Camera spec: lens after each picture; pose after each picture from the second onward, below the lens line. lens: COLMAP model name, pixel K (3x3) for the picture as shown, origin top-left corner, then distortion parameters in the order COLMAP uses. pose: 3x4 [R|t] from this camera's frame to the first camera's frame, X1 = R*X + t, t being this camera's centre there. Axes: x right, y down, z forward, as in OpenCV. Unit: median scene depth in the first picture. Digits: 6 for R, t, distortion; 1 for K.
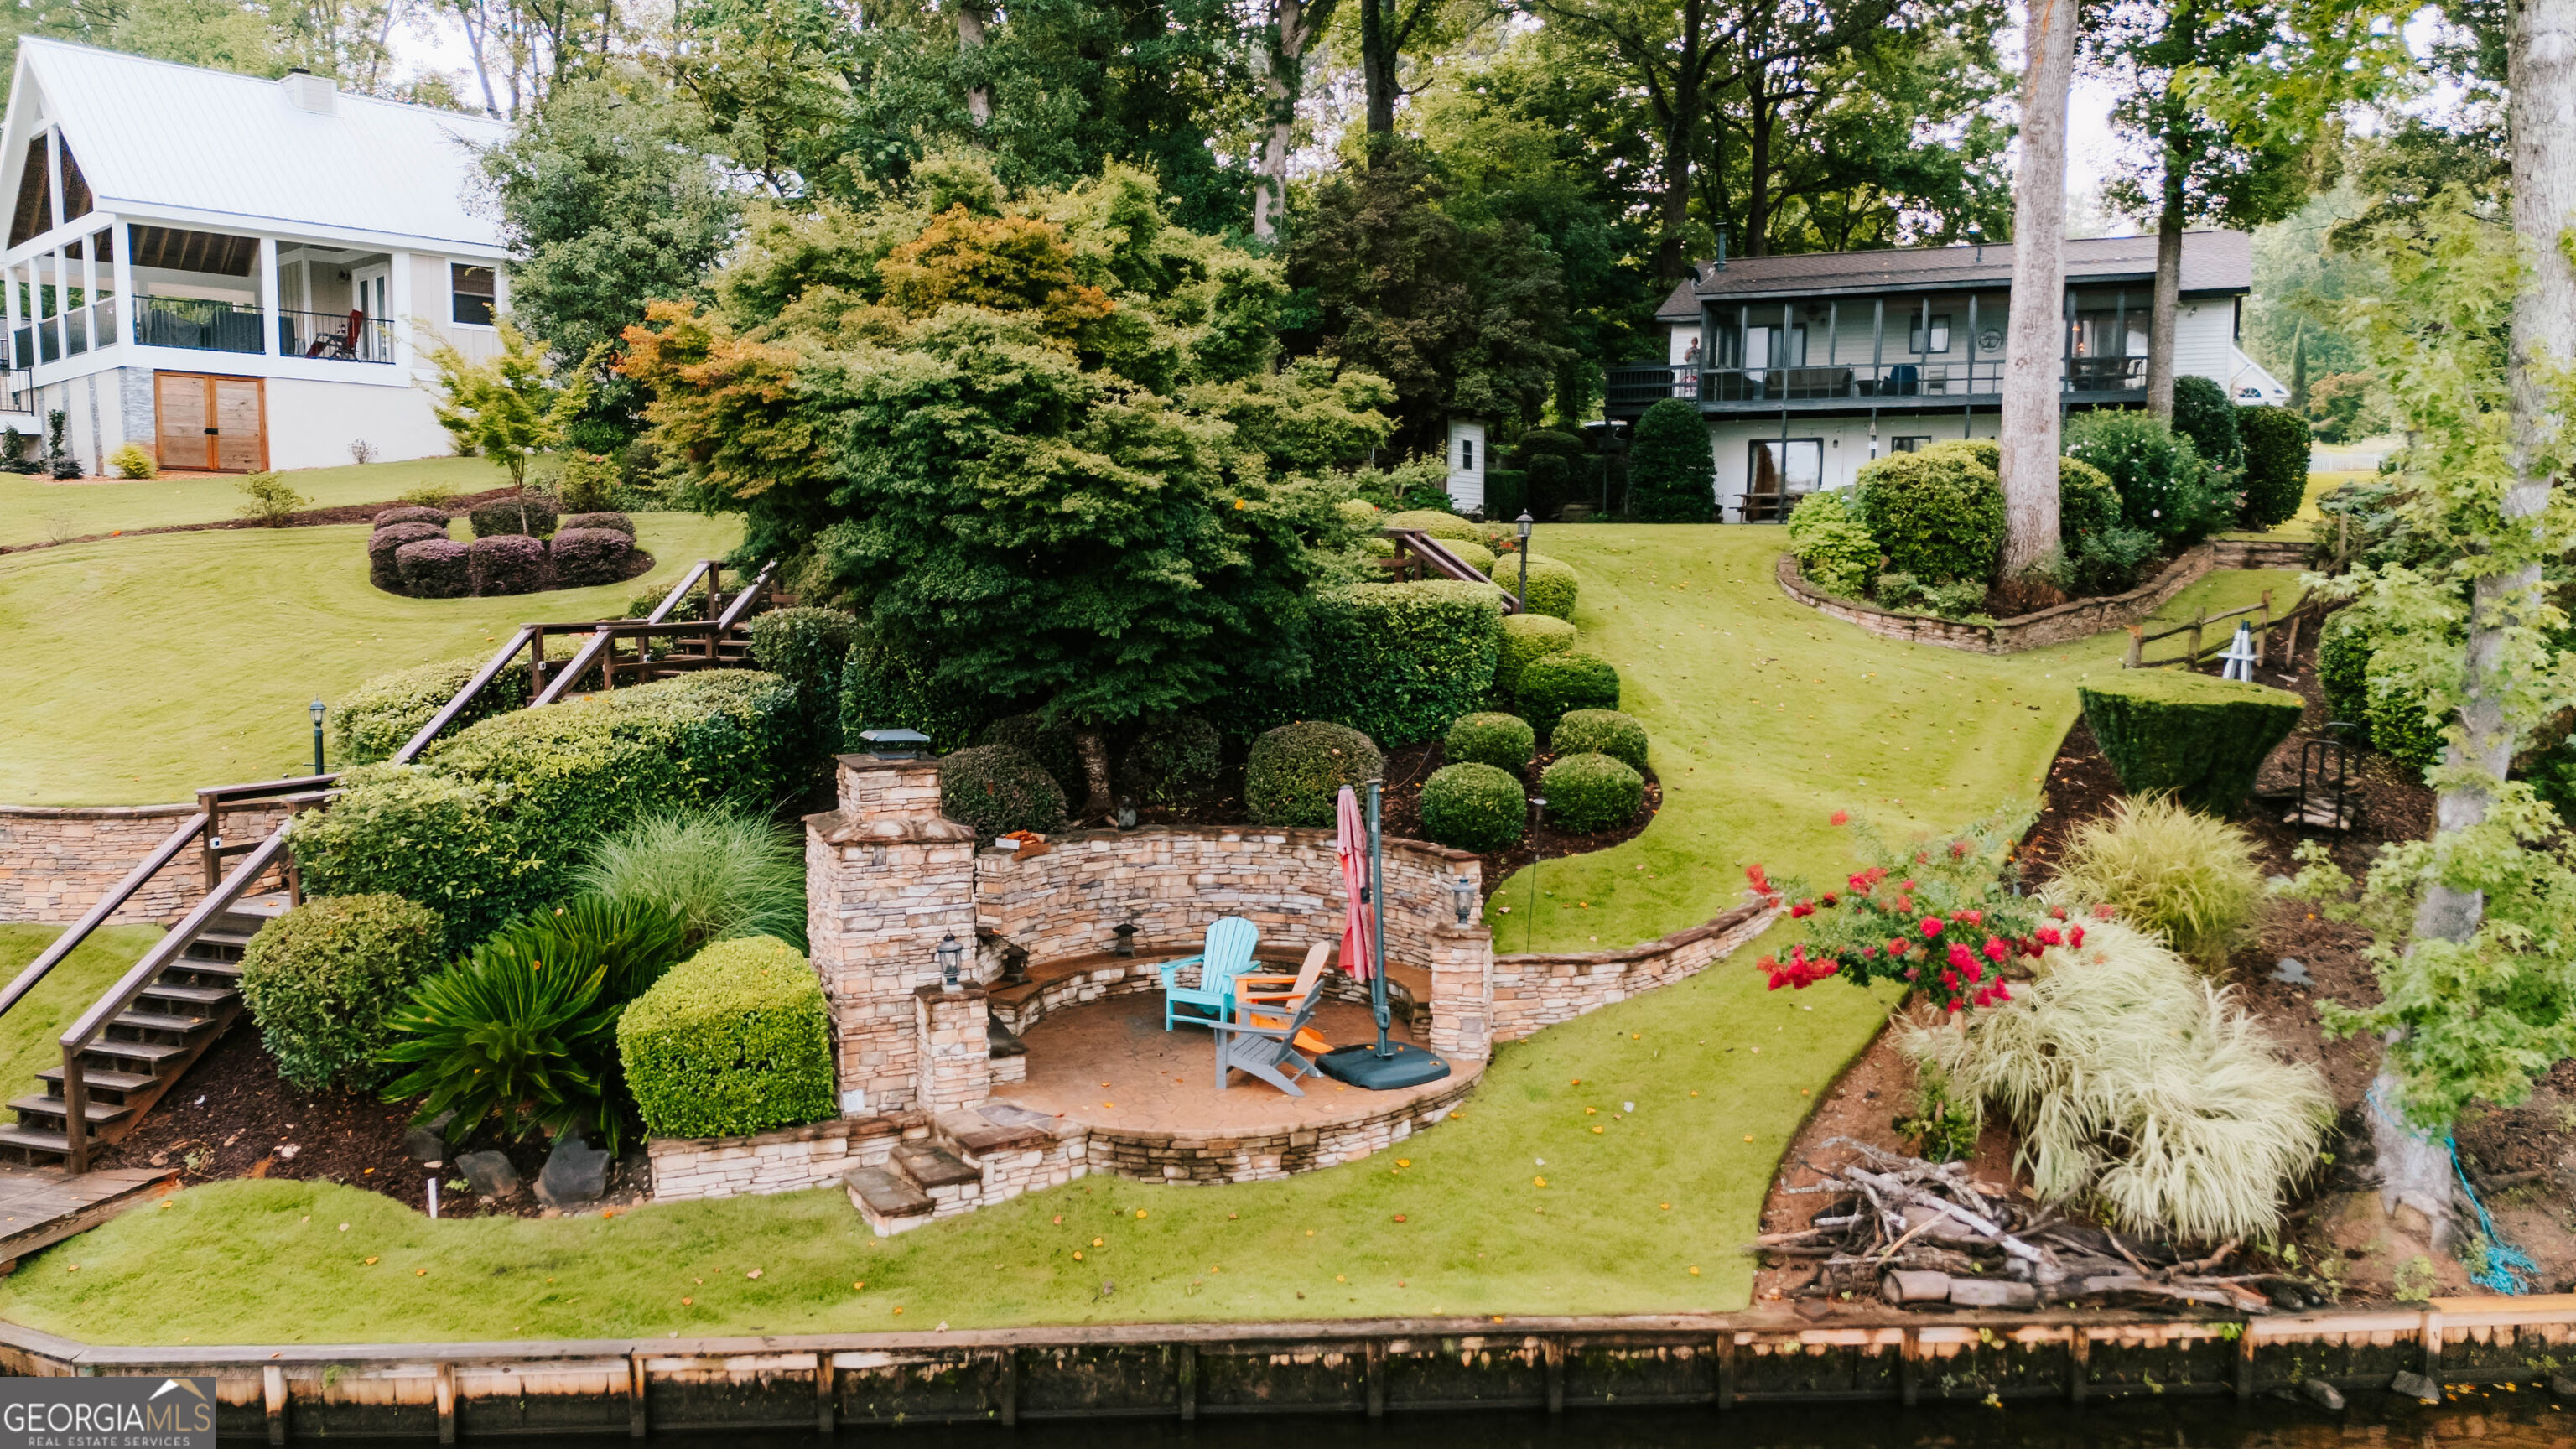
lens RADIAL K [[1887.9, 0, 1301.2], [0, 1887.9, 714.9], [0, 0, 1]] dist [0.070025, -0.058902]
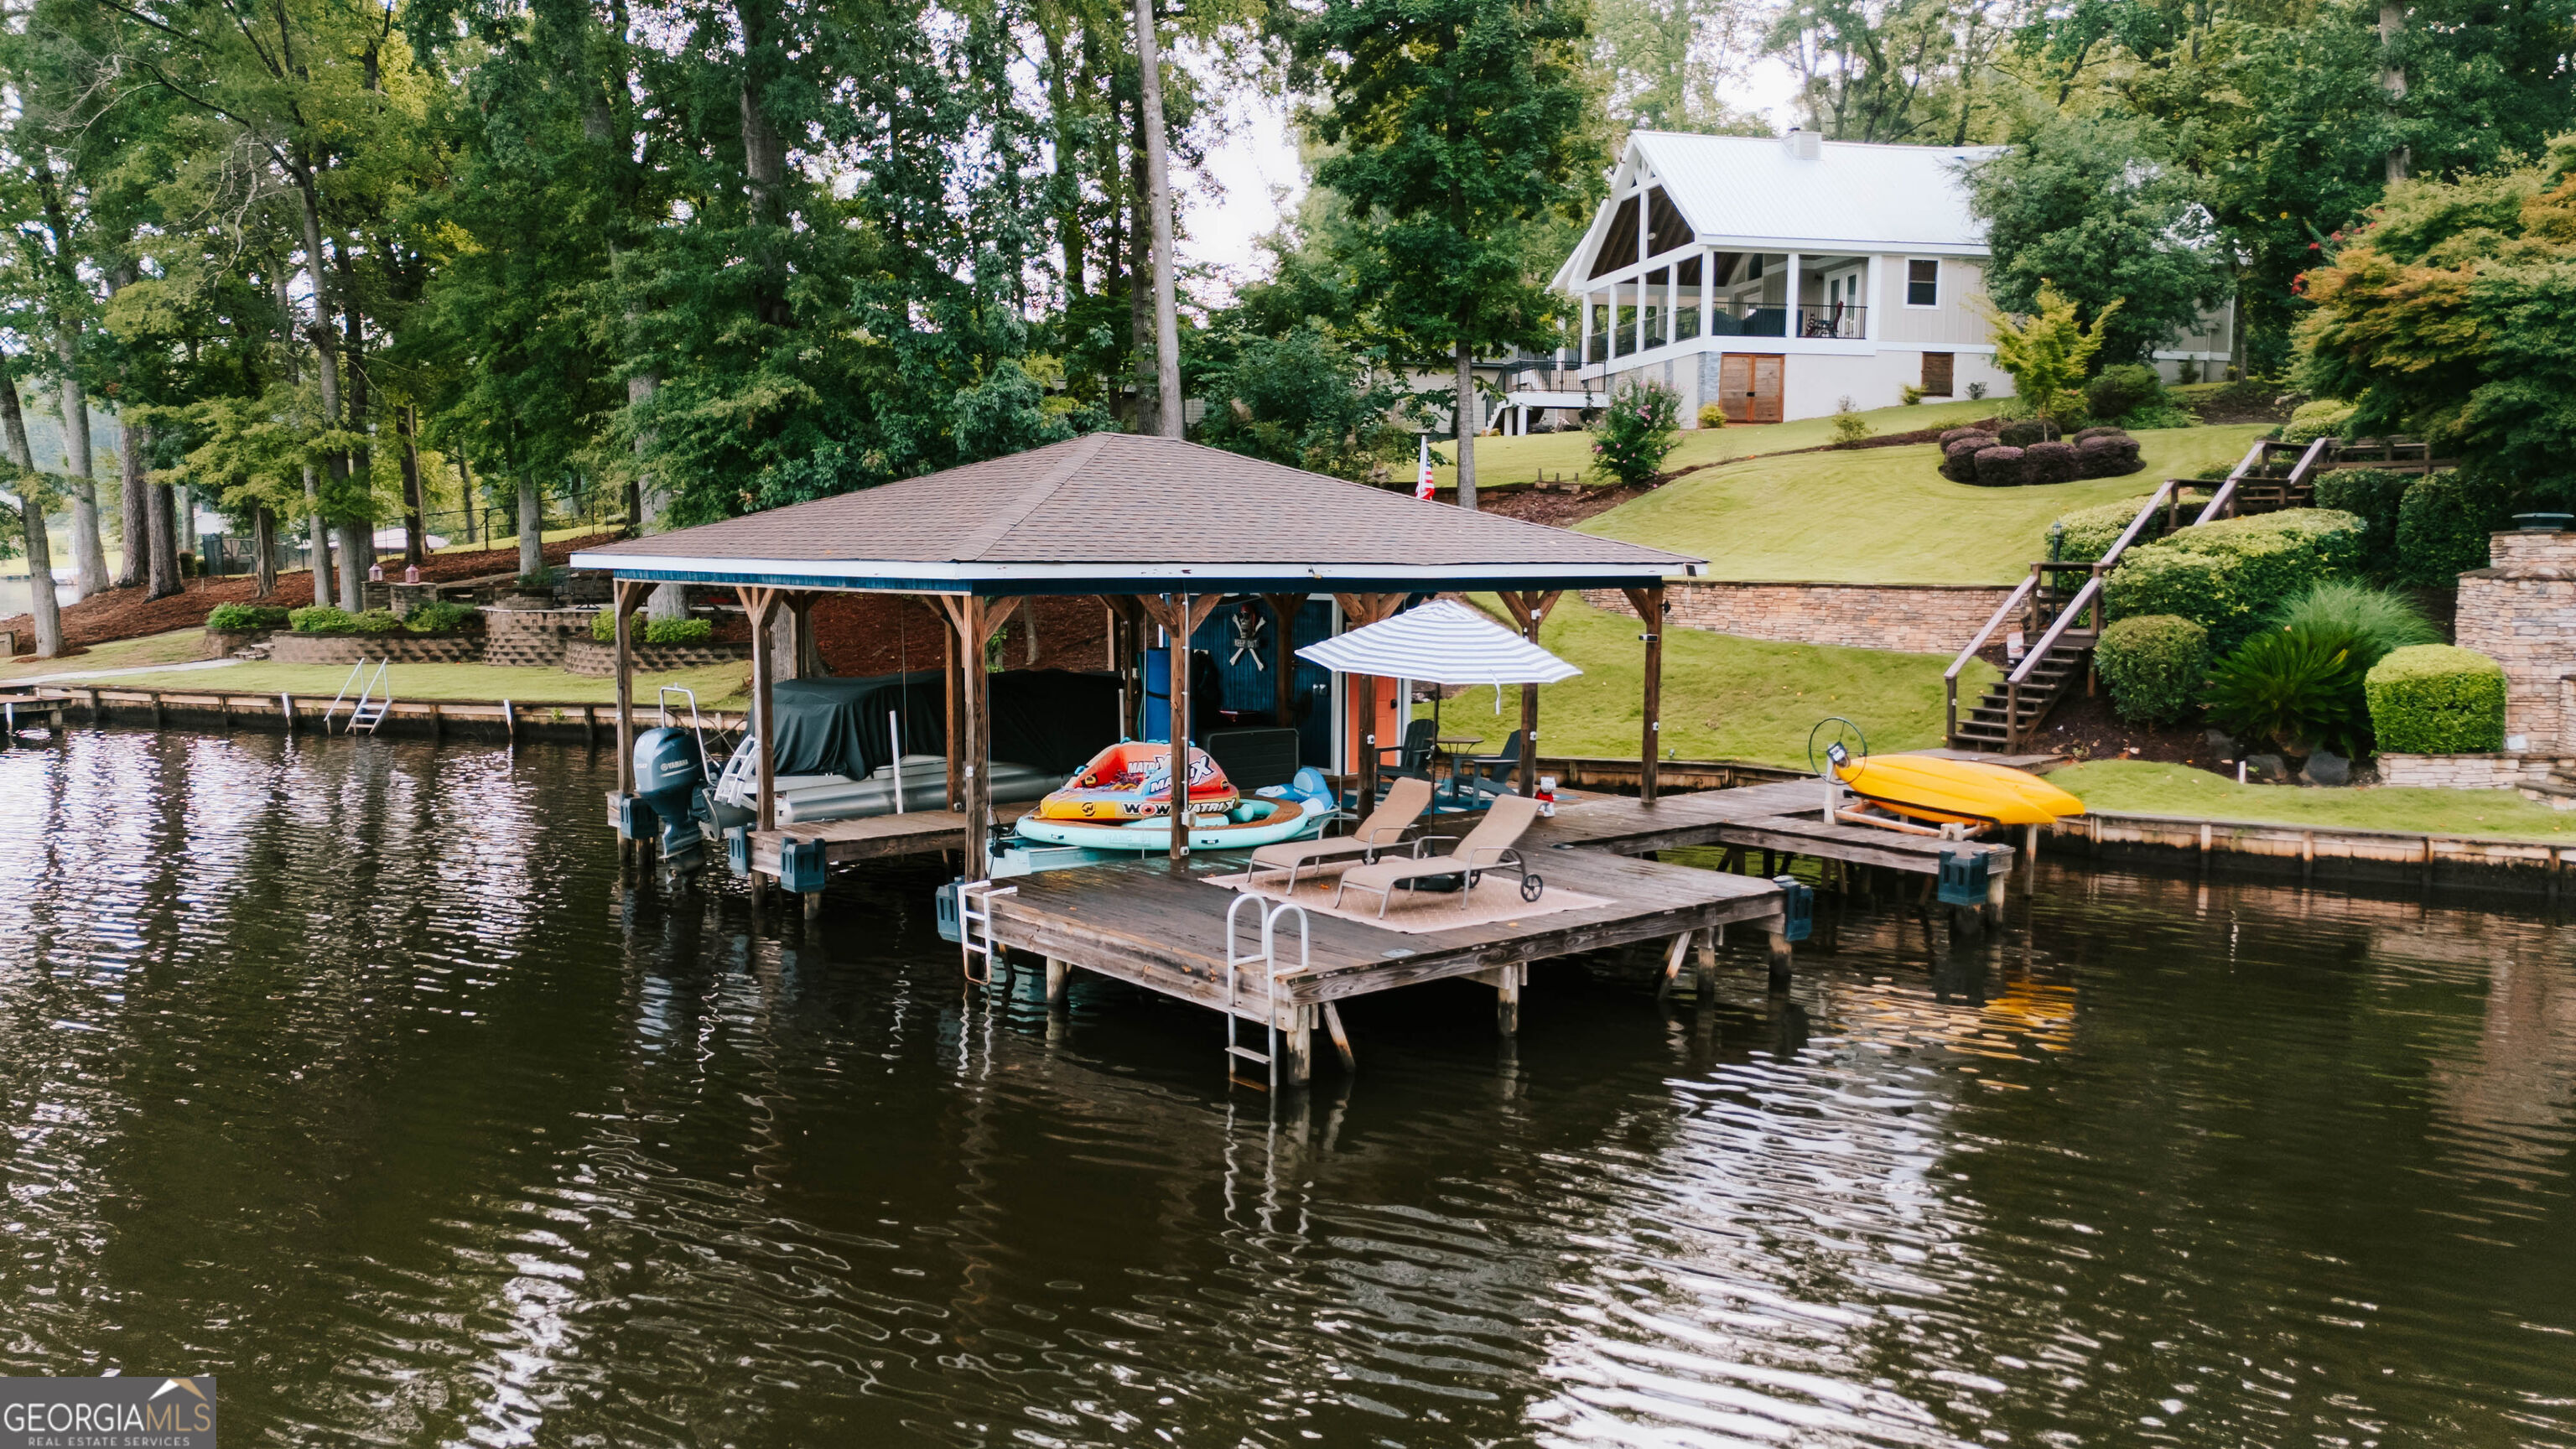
lens RADIAL K [[1887.9, 0, 1301.2], [0, 1887.9, 714.9], [0, 0, 1]] dist [0.070025, -0.058902]
pose [[0.852766, 0.042260, -0.520581, -0.242455], [-0.040662, 0.999068, 0.014494, 0.180857], [0.520709, 0.008808, 0.853689, -0.809204]]
